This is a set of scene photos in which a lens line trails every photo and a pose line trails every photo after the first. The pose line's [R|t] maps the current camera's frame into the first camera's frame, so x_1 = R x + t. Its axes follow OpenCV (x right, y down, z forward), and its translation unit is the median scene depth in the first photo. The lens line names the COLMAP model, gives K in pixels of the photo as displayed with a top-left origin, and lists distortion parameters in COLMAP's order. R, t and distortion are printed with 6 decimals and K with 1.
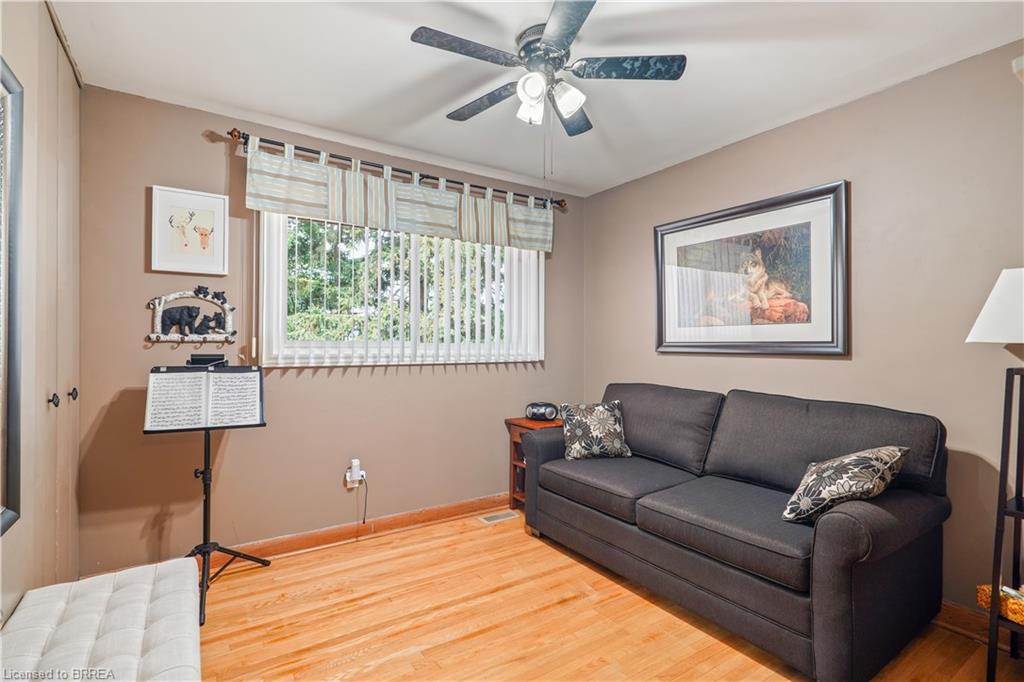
lens RADIAL K [[472.2, 0, 511.7], [0, 472.2, 341.8], [0, 0, 1]] dist [-0.002641, 0.002336]
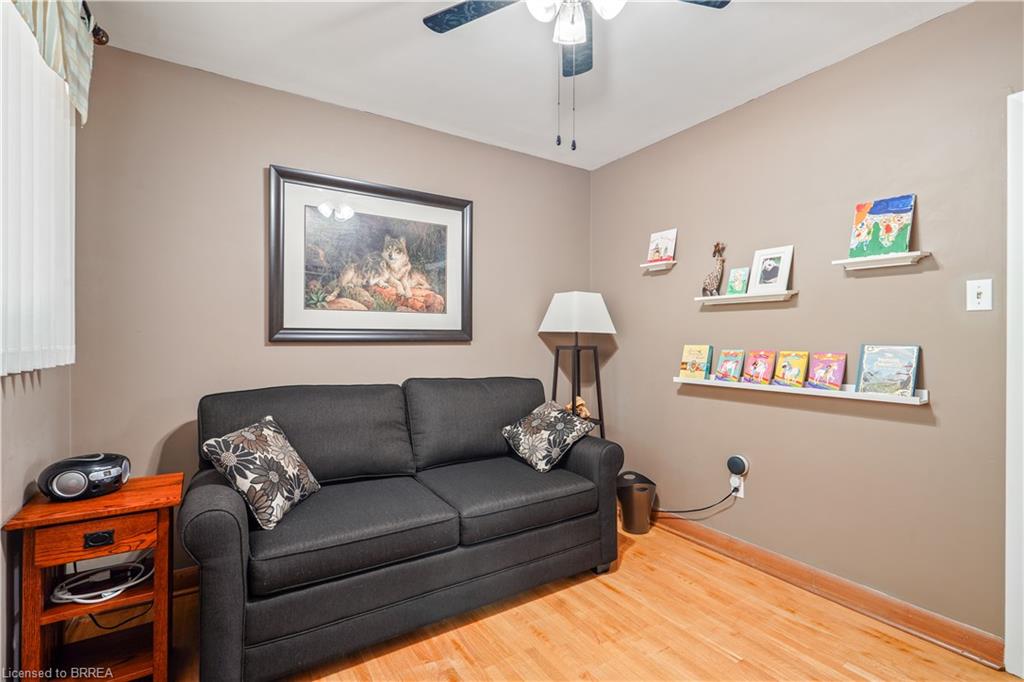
lens RADIAL K [[472.2, 0, 511.2], [0, 472.2, 339.8], [0, 0, 1]] dist [-0.002641, 0.002336]
pose [[0.033621, -0.010100, 0.999384, -0.497438], [-0.010343, 0.999892, 0.010453, 0.010042], [-0.999381, -0.010688, 0.033513, 0.770887]]
